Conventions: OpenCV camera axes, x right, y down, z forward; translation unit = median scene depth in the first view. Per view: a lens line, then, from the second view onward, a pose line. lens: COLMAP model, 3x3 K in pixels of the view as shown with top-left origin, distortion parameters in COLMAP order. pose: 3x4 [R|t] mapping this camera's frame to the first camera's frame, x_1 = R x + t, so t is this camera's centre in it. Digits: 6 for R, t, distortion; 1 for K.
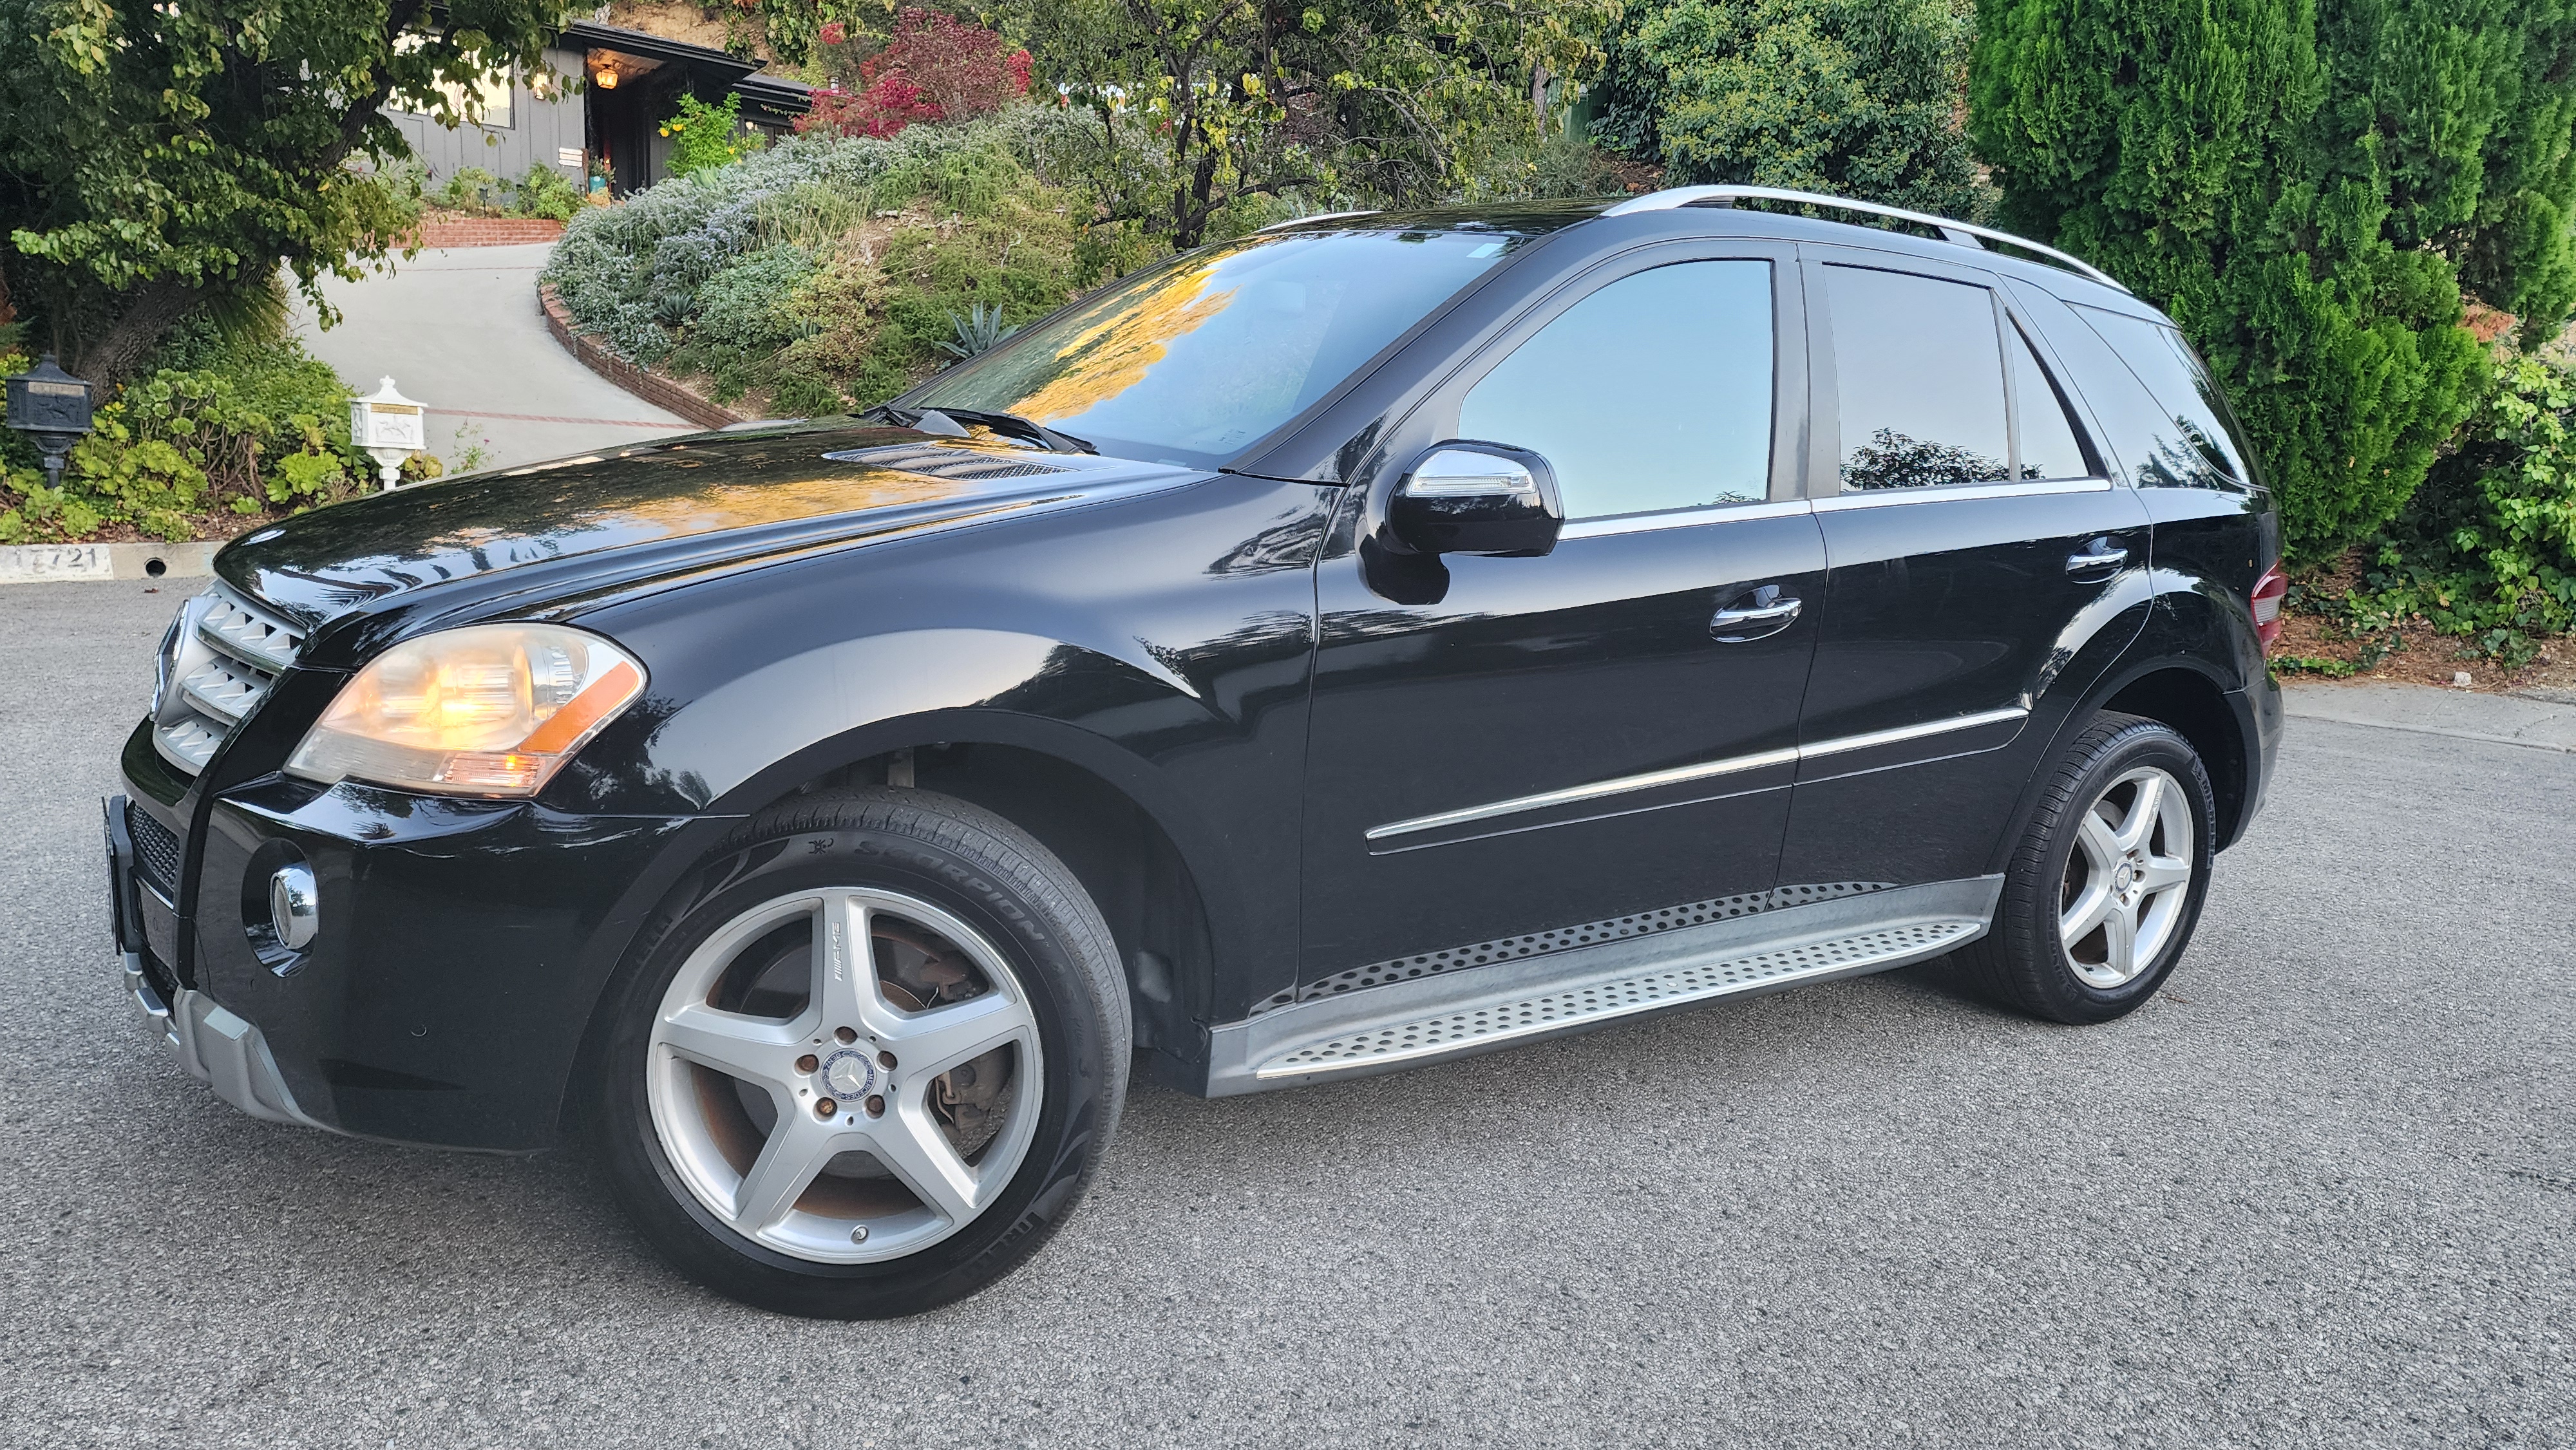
lens RADIAL K [[1749.5, 0, 1291.4], [0, 1749.5, 727.6], [0, 0, 1]] dist [0.006300, 0.001243]
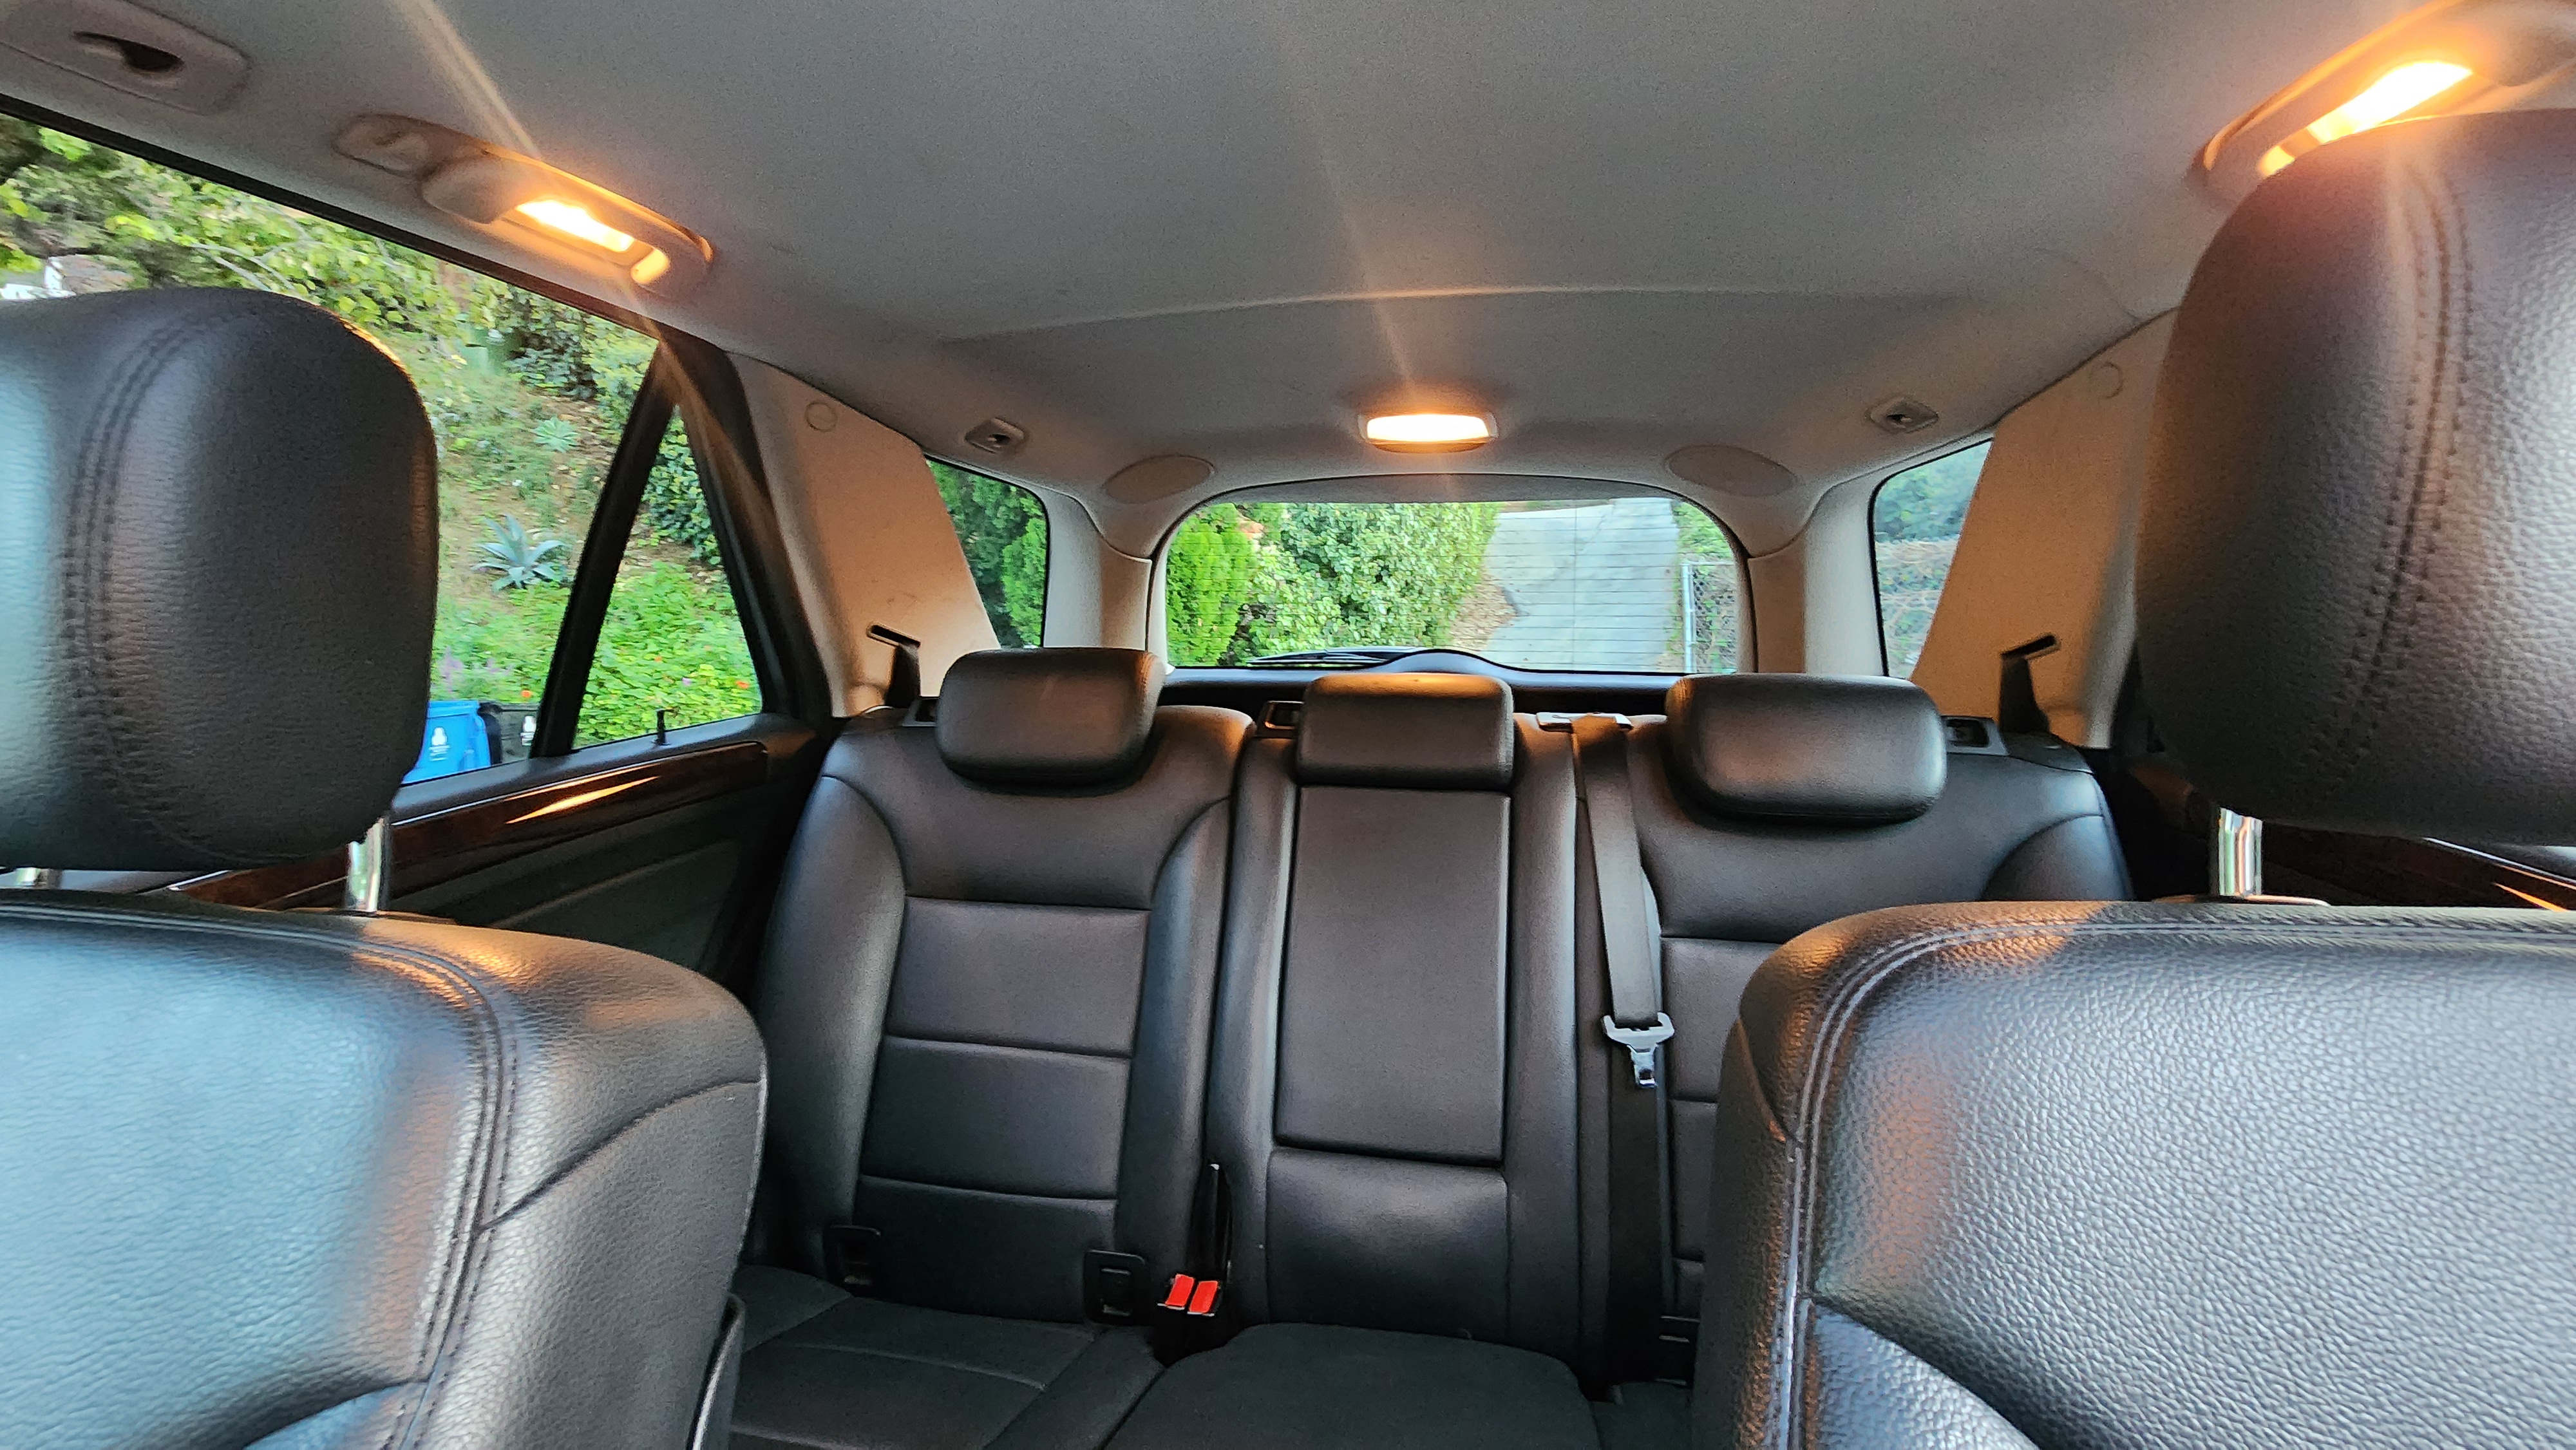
lens RADIAL K [[1066.4, 0, 1295.0], [0, 1066.4, 714.7], [0, 0, 1]] dist [-0.002748, -0.000130]
pose [[0.704790, -0.128014, 0.697770, 0.033614], [0.173232, 0.984864, 0.005710, -0.065487], [-0.687940, 0.116852, 0.716299, 0.312390]]
